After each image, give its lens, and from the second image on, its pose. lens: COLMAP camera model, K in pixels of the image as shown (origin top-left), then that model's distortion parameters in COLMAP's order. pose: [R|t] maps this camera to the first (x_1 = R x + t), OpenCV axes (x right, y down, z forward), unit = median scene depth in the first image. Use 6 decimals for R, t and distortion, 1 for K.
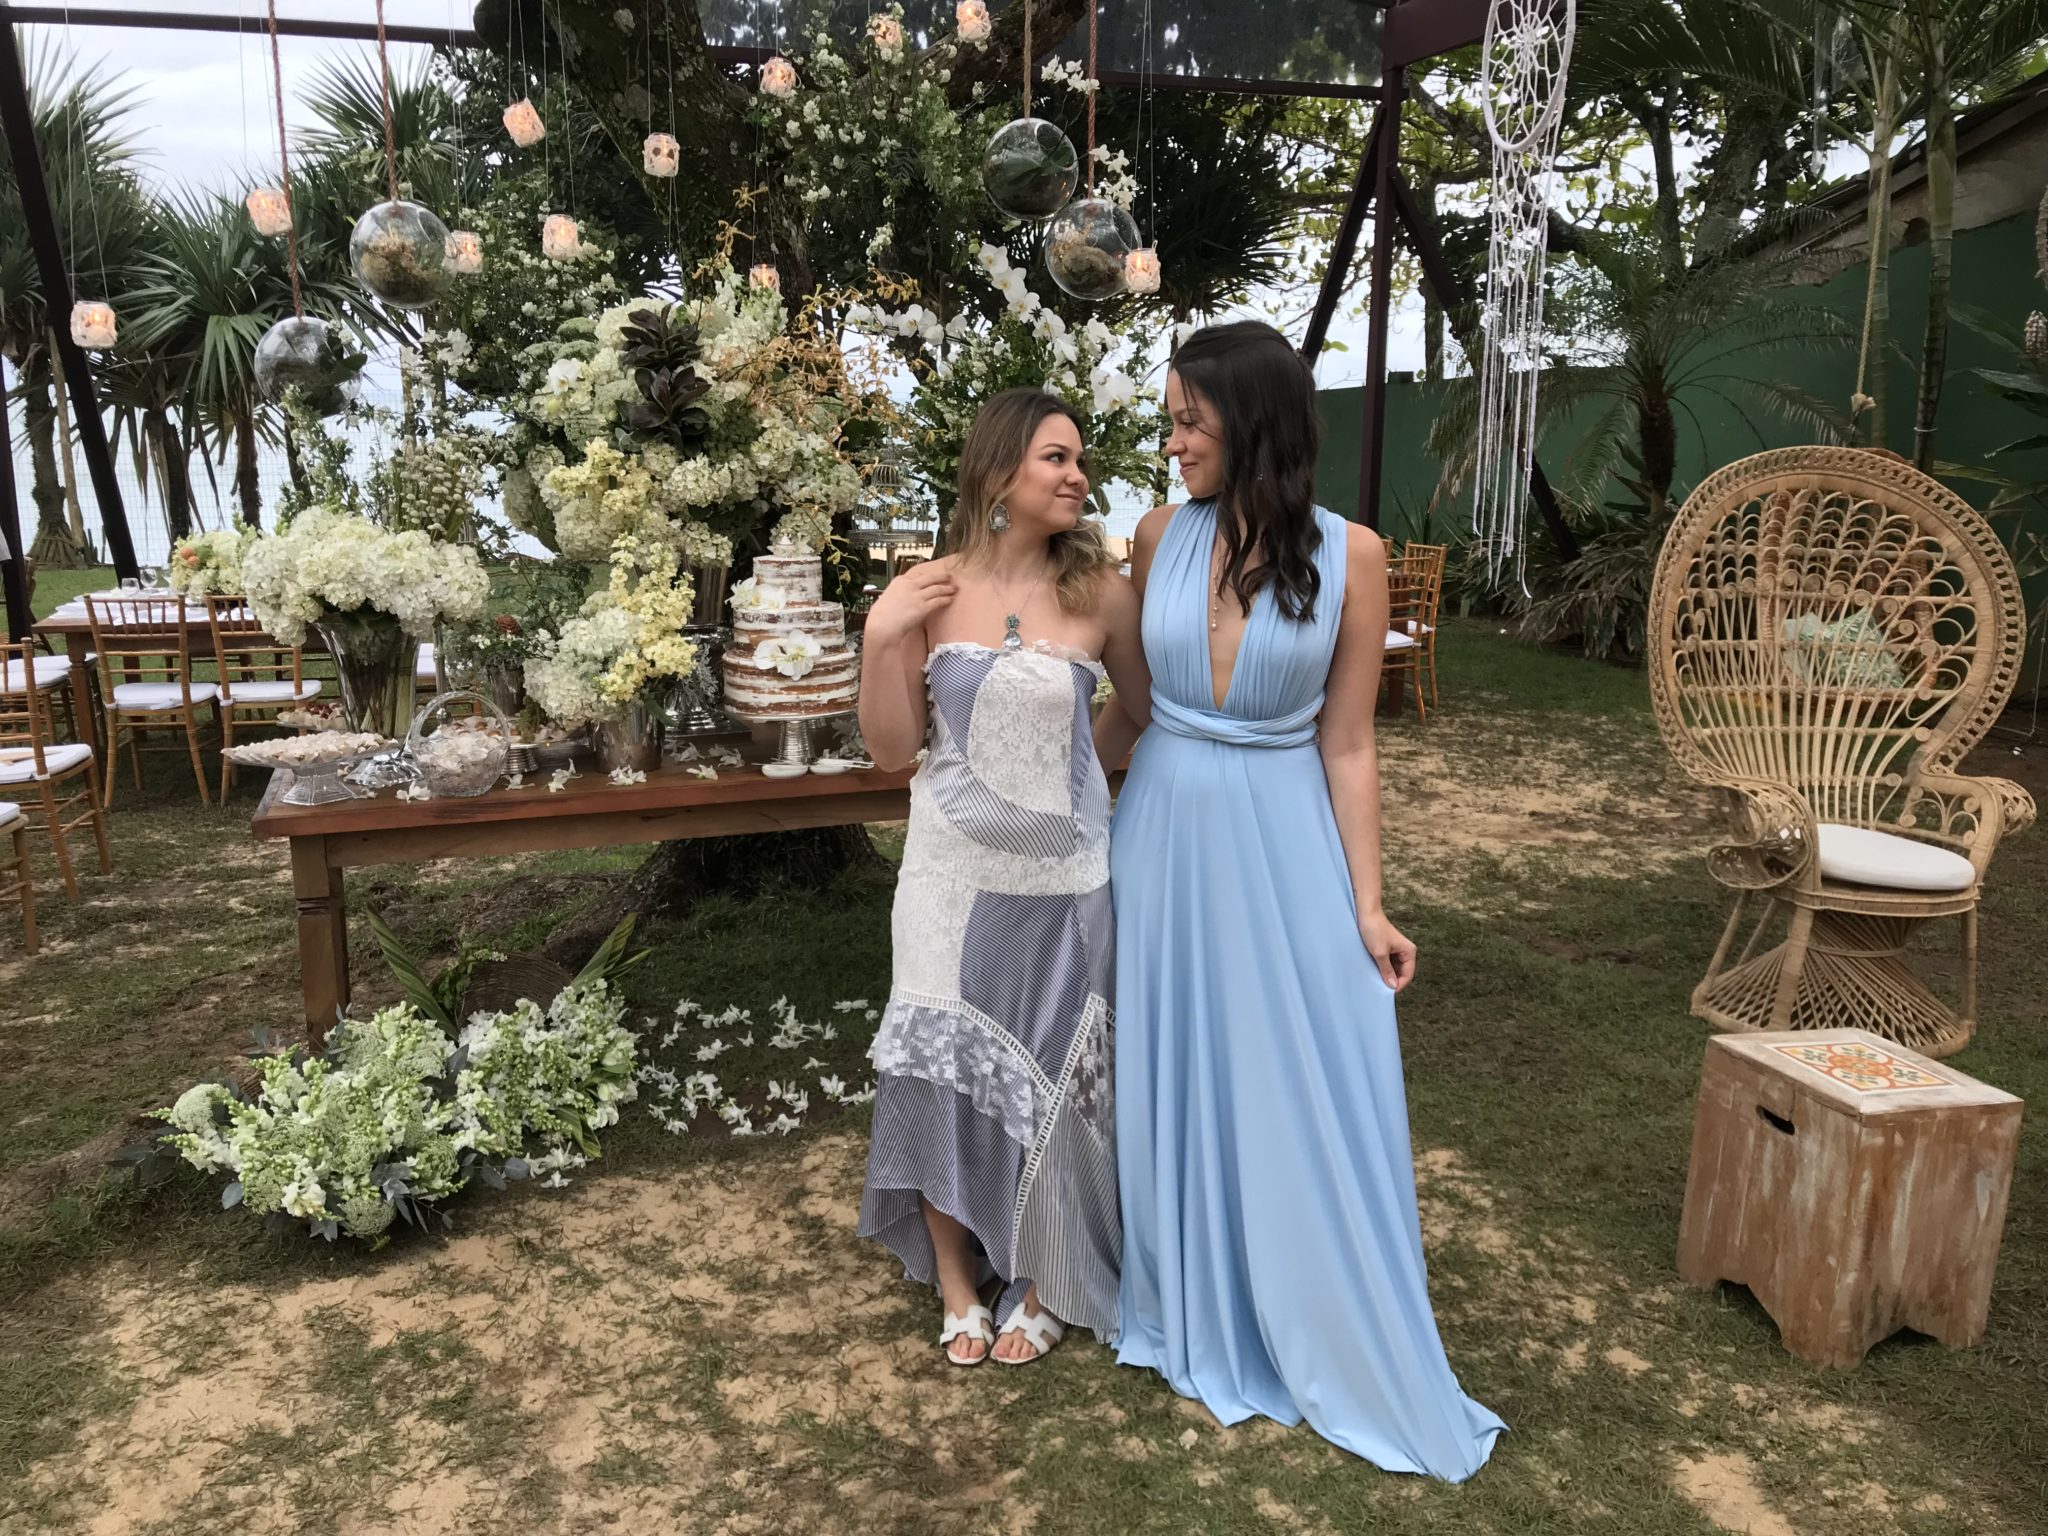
lens RADIAL K [[1696.1, 0, 1018.5], [0, 1696.1, 753.6], [0, 0, 1]] dist [0.016716, 0.003541]
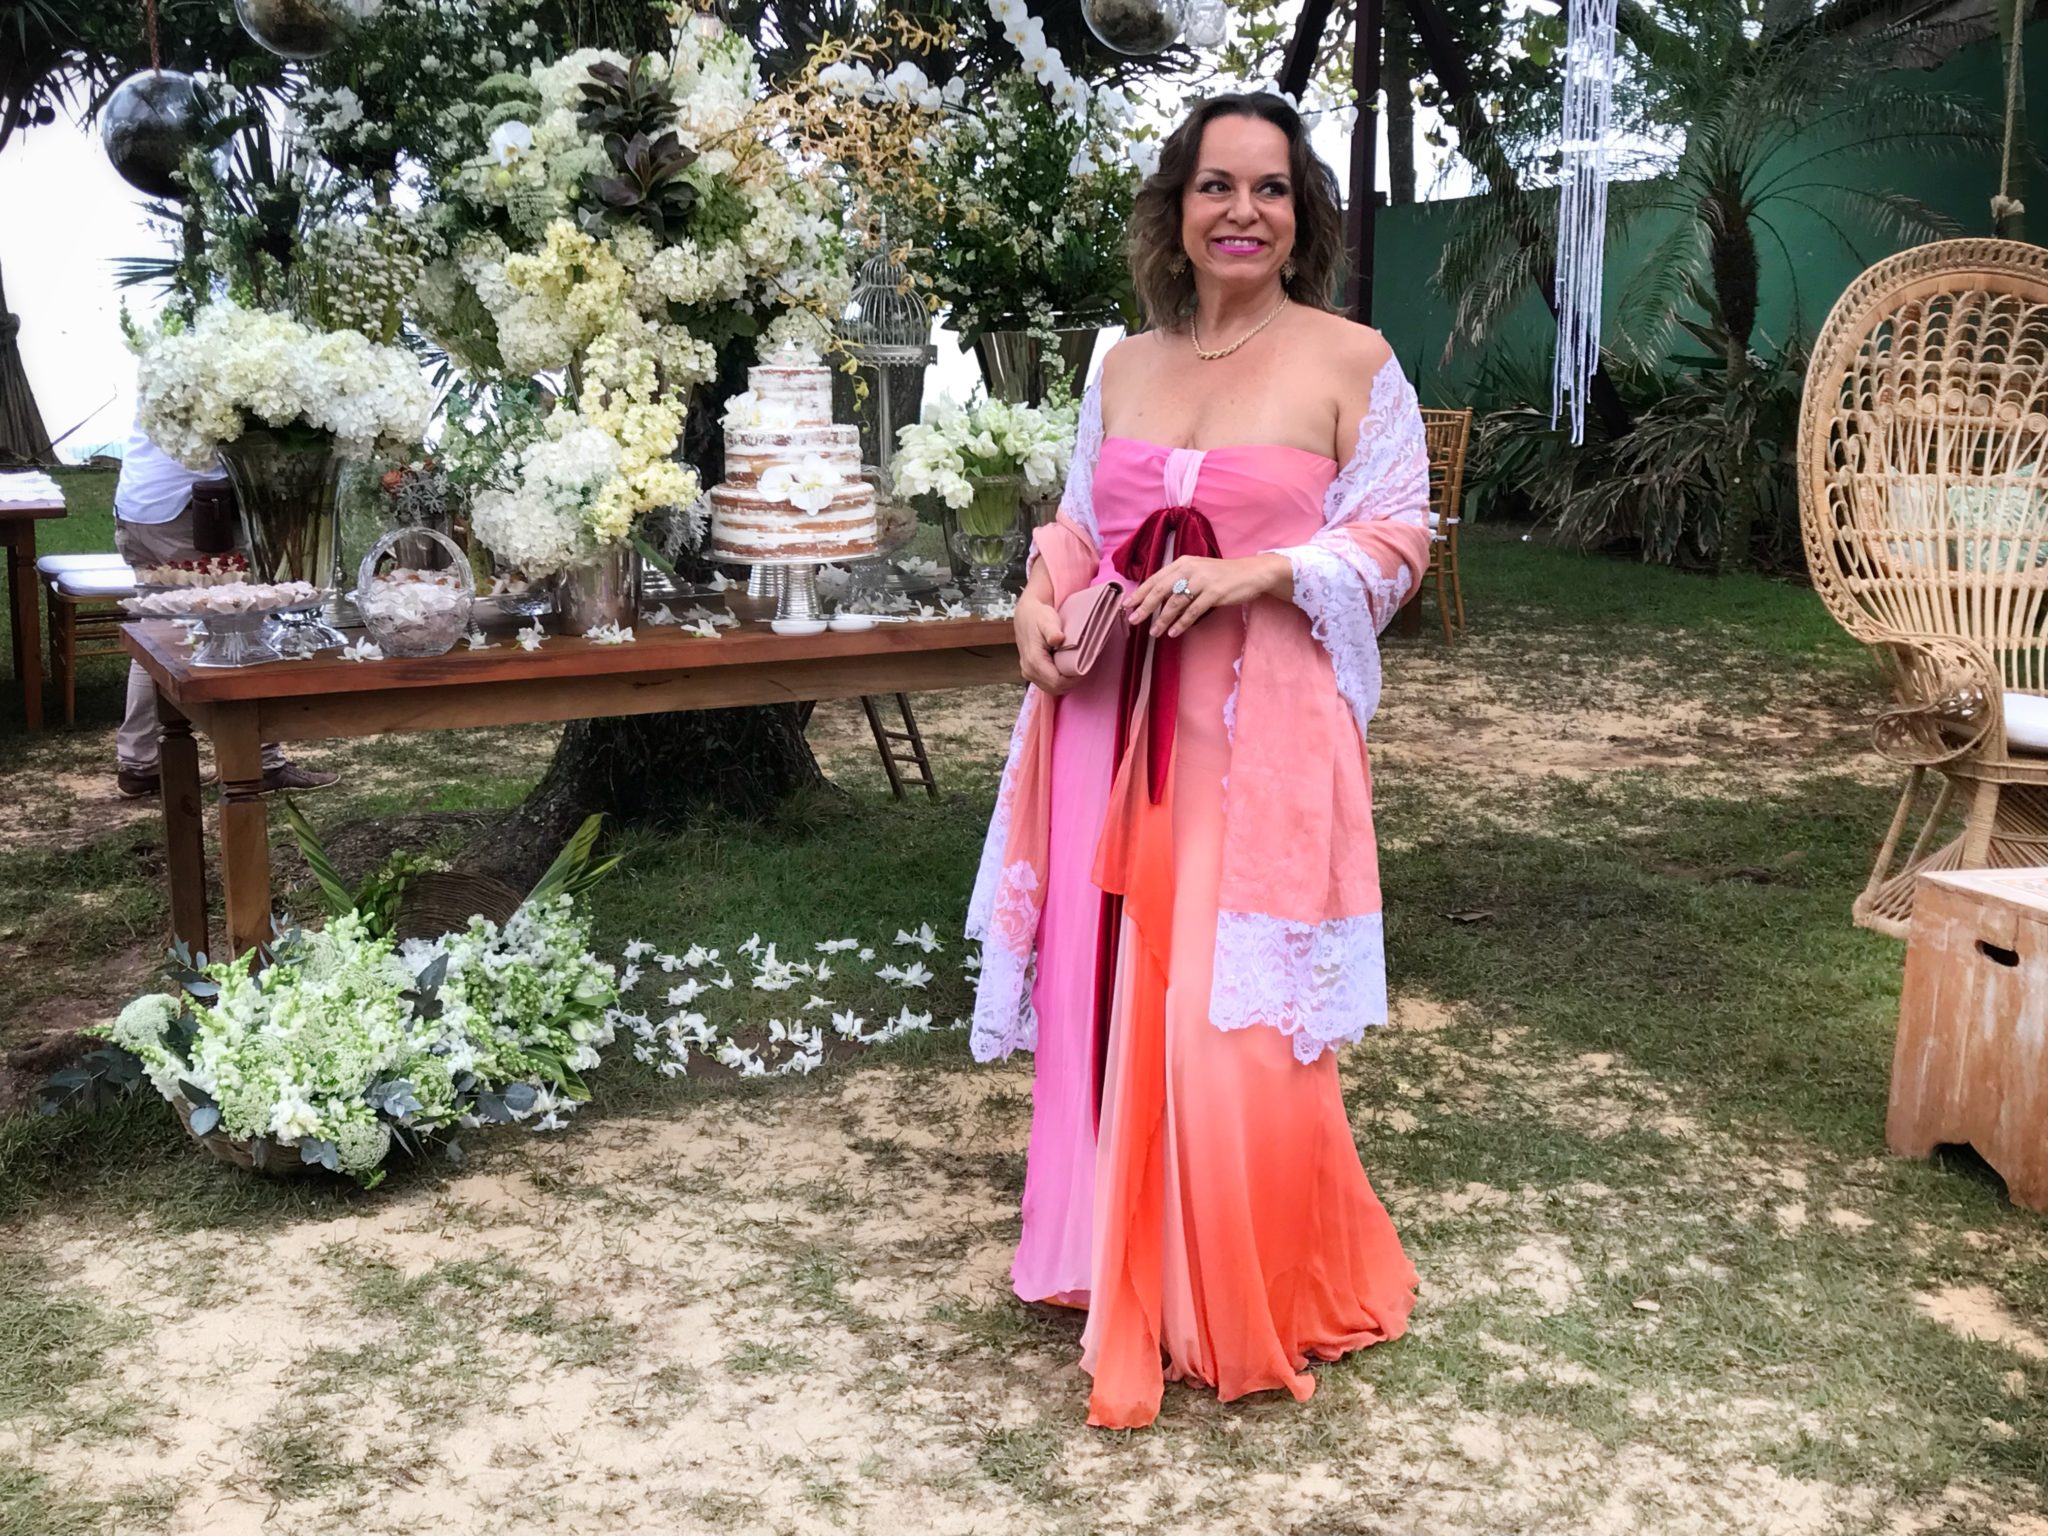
lens RADIAL K [[2481.9, 0, 1029.3], [0, 2481.9, 759.2], [0, 0, 1]] dist [0.040778, 0.000000]
pose [[0.994648, -0.023201, 0.100681, -0.146772], [0.023588, 0.999718, -0.002649, 0.078260], [-0.100591, 0.005009, 0.994915, -0.197911]]
